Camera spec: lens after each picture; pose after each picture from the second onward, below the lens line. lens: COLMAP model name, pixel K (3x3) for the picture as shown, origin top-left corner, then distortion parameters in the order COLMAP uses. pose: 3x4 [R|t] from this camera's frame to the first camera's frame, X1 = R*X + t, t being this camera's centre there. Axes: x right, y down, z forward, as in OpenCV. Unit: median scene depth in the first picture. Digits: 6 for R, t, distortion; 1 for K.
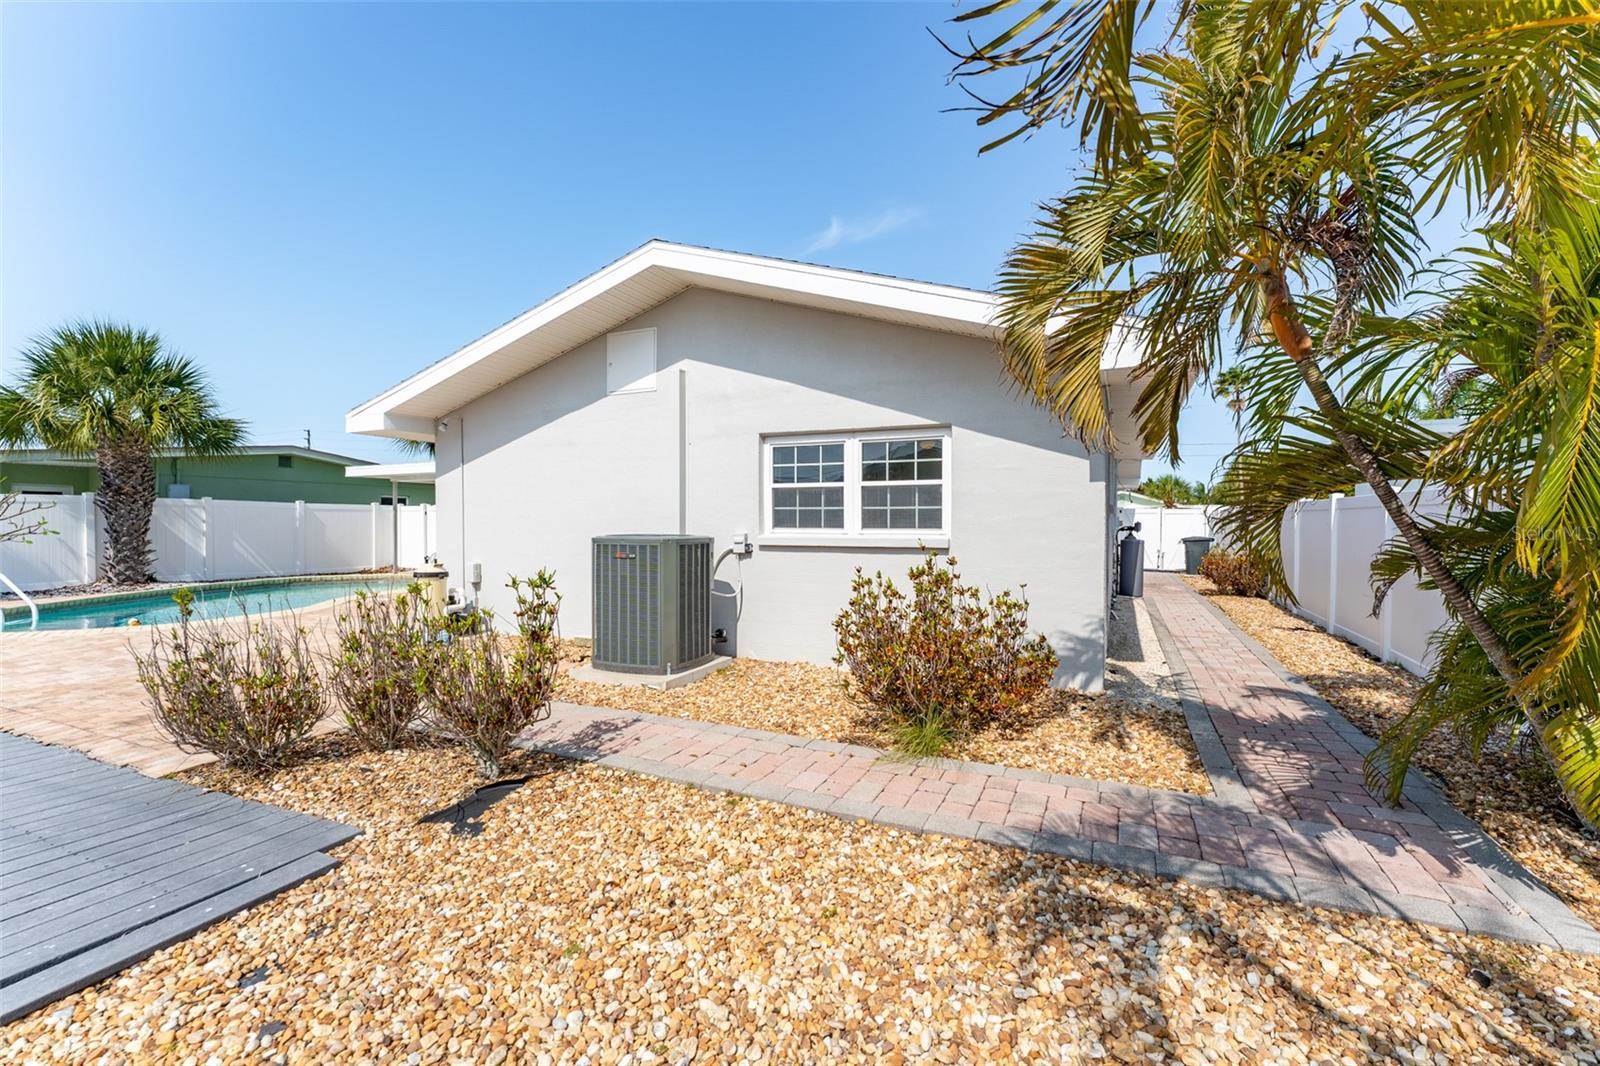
lens RADIAL K [[646.3, 0, 800.0], [0, 646.3, 533.0], [0, 0, 1]] dist [0.000025, -0.000034]
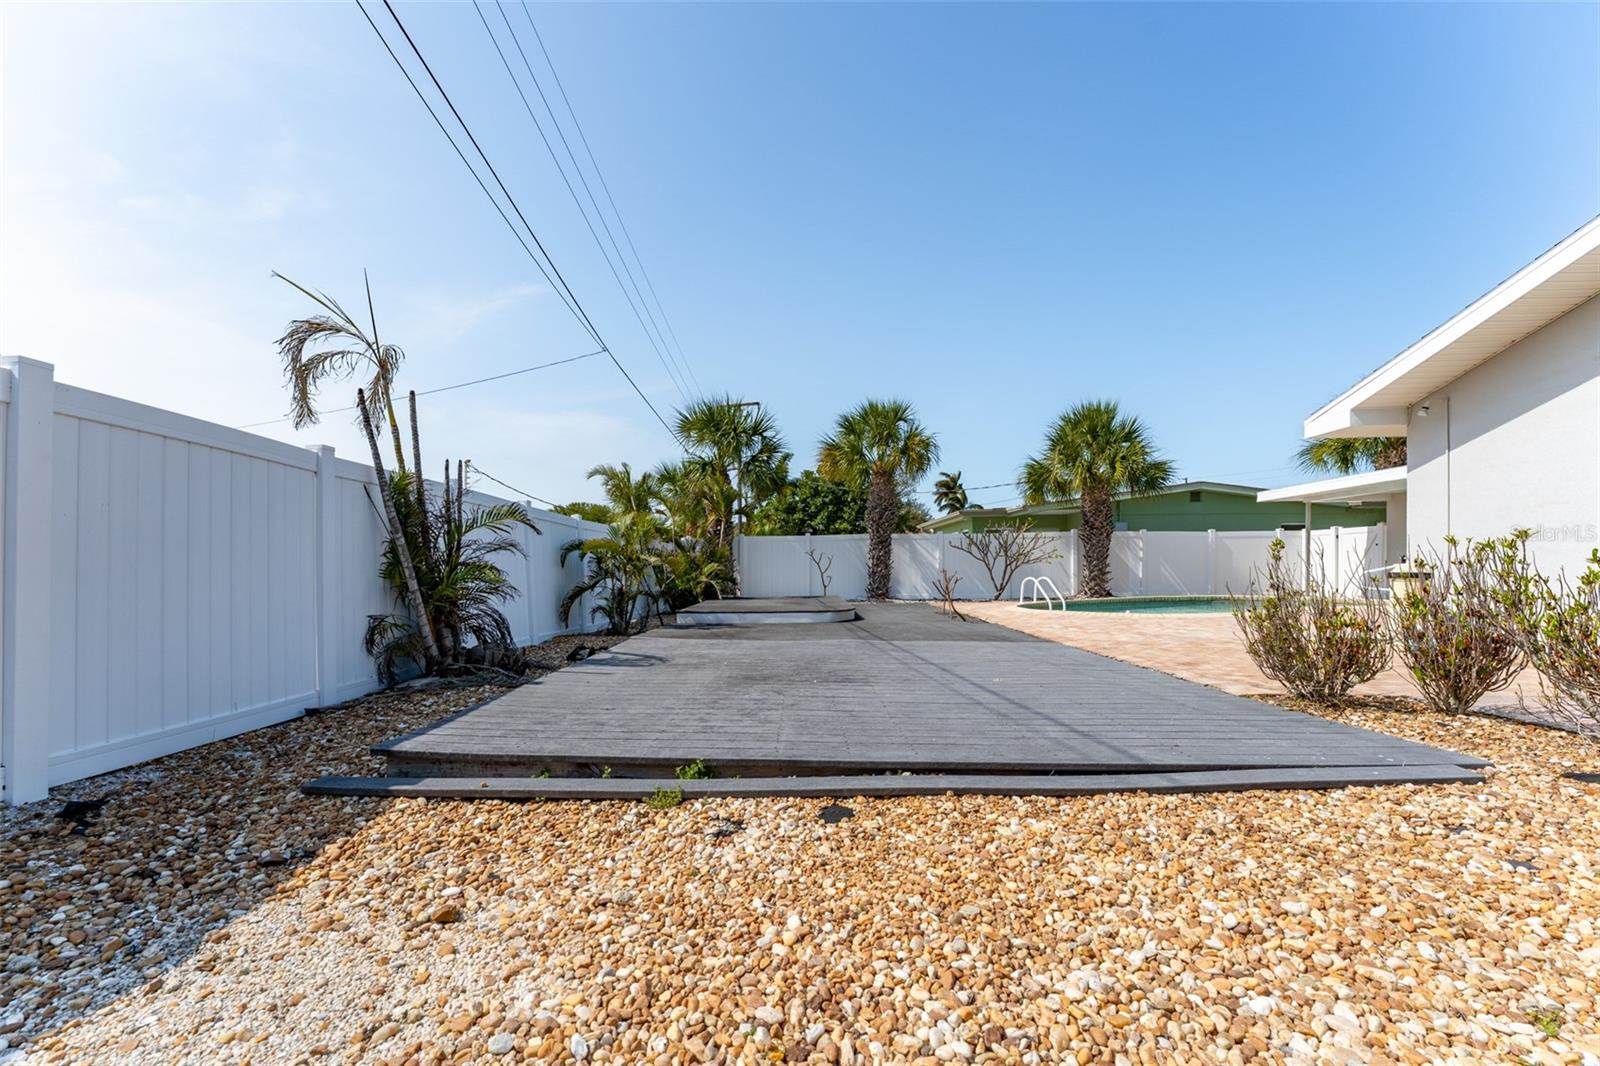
lens RADIAL K [[651.7, 0, 810.2], [0, 651.7, 584.6], [0, 0, 1]] dist [-0.008274, -0.000123]
pose [[0.392370, 0.015495, -0.919677, -0.076643], [-0.002638, 0.999873, 0.015721, 0.072664], [0.919804, -0.003742, 0.392361, -0.142017]]
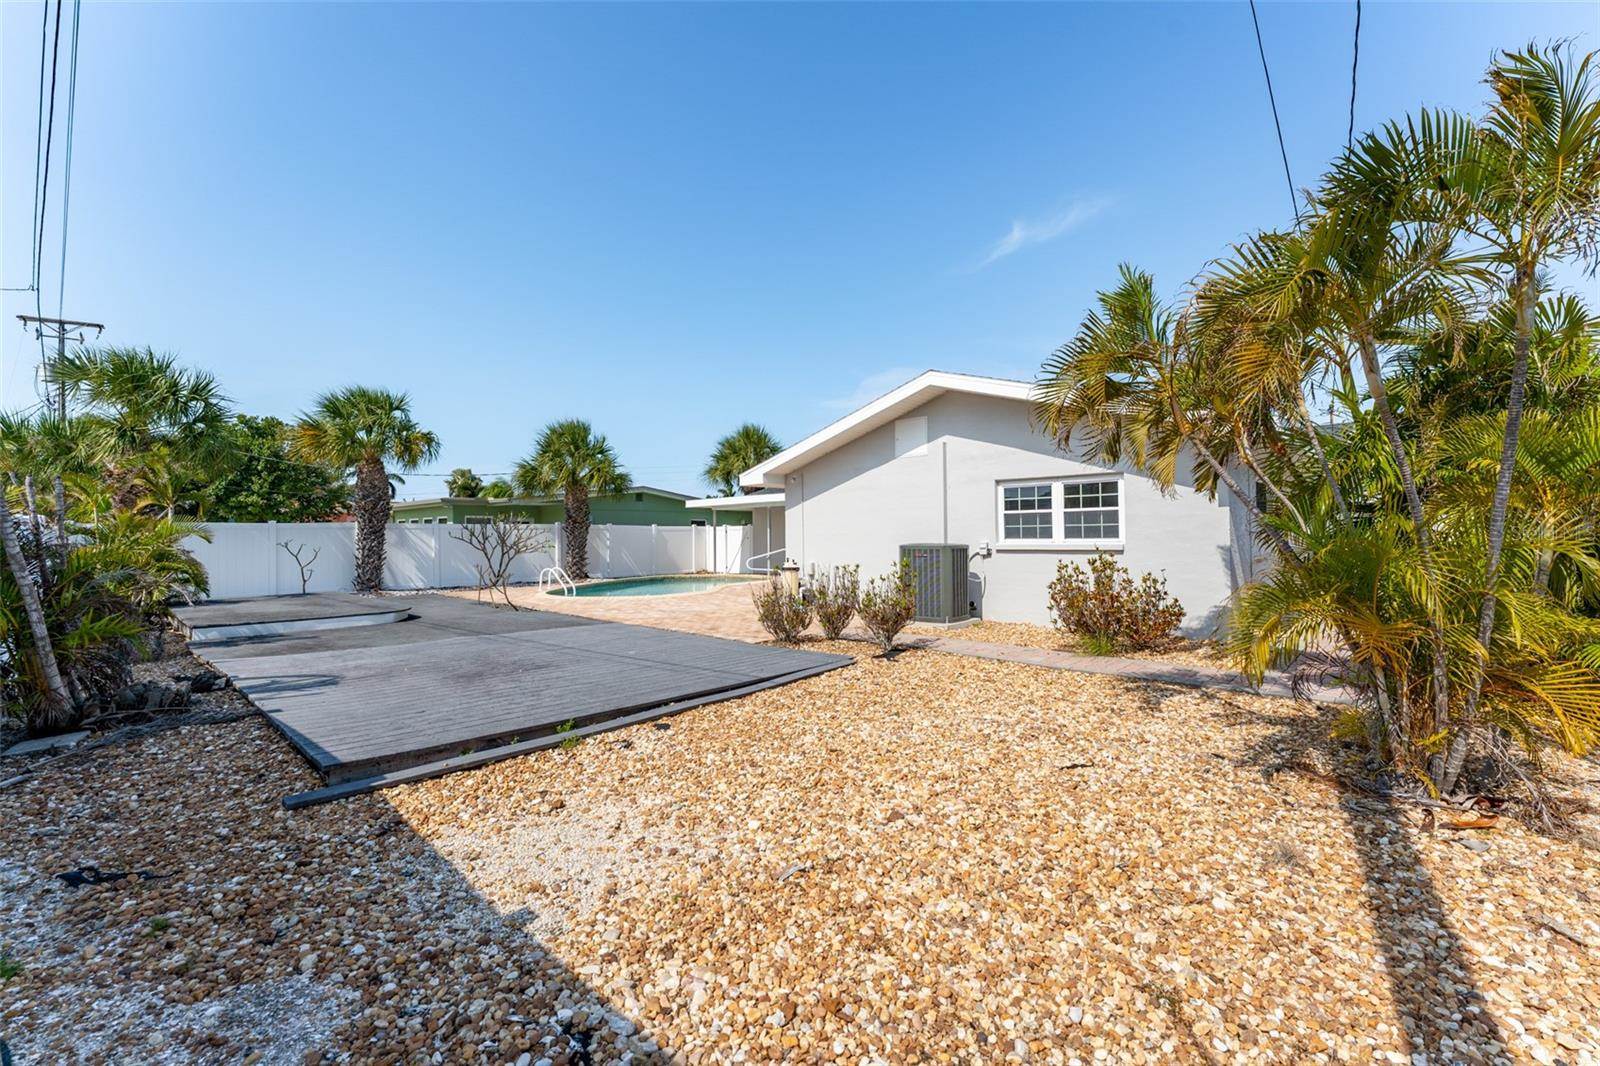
lens RADIAL K [[620.1, 0, 802.5], [0, 620.1, 525.3], [0, 0, 1]] dist [-0.031882, 0.000036]
pose [[0.949842, -0.017237, -0.312254, -0.039777], [0.006780, 0.999380, -0.034543, 0.008124], [0.312656, 0.030693, 0.949371, -0.598298]]
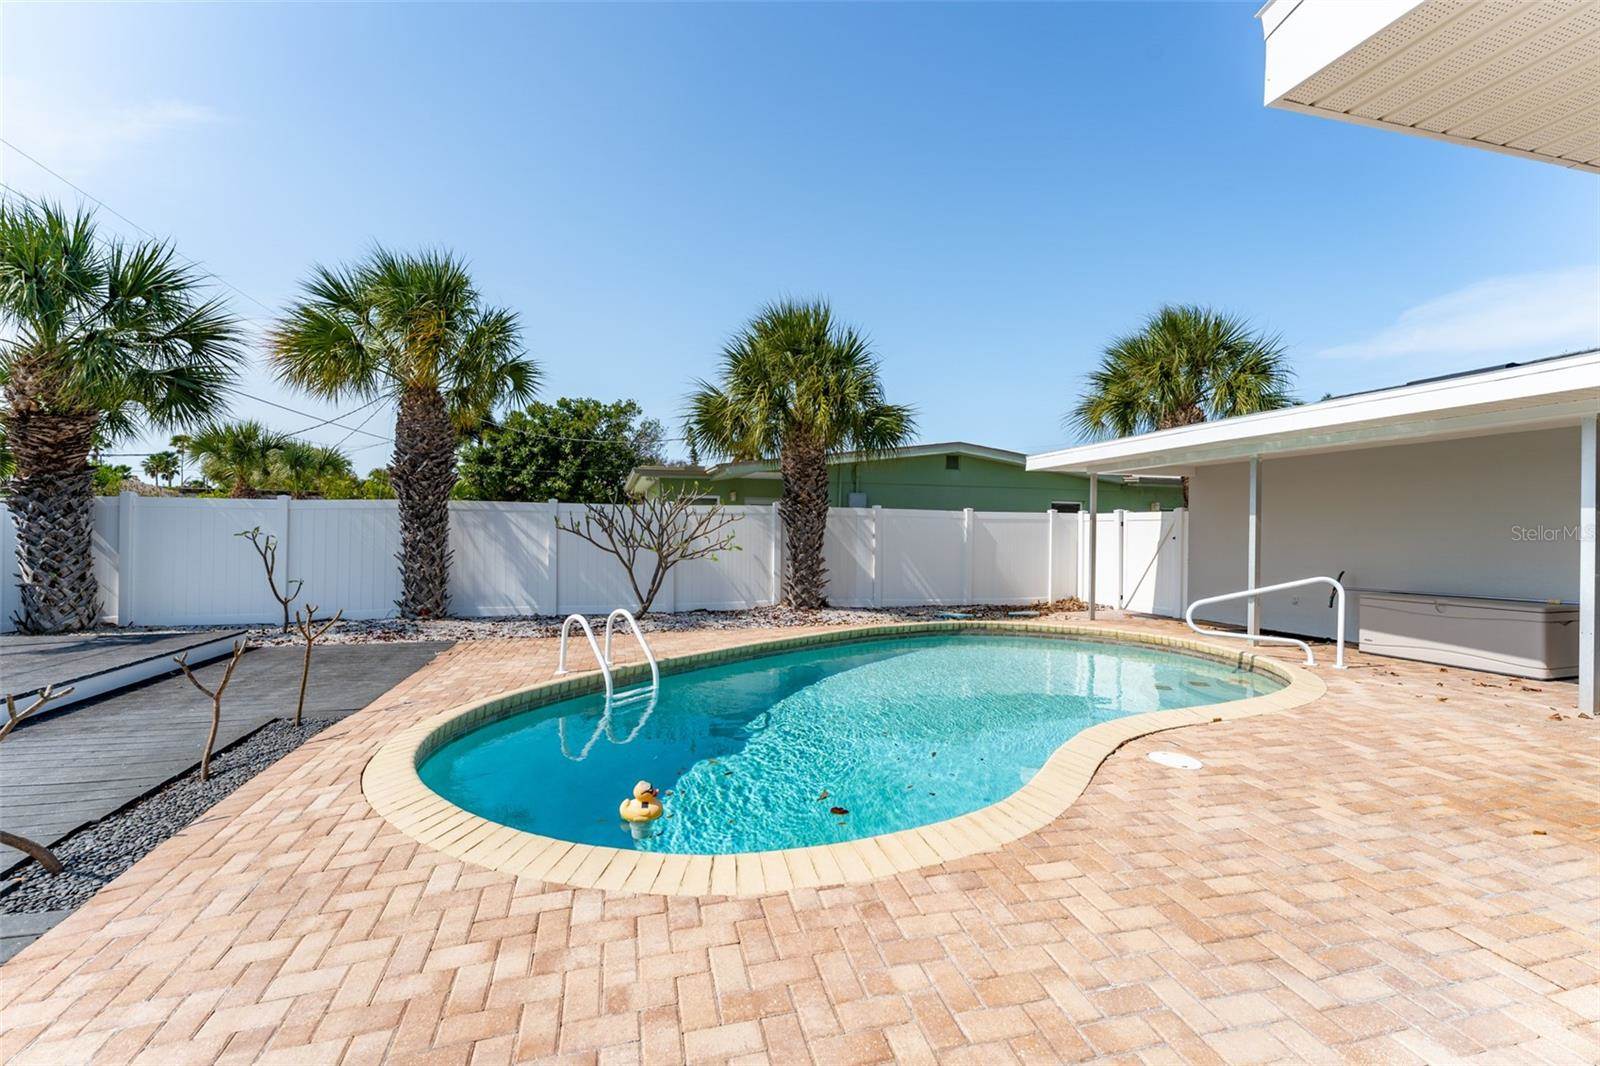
lens RADIAL K [[664.5, 0, 800.0], [0, 664.5, 533.0], [0, 0, 1]] dist [0.002655, 0.000167]
pose [[0.629918, 0.005362, -0.776643, -0.751793], [-0.019183, 0.999779, -0.008656, -0.026950], [0.776424, 0.020351, 0.629882, 0.913273]]
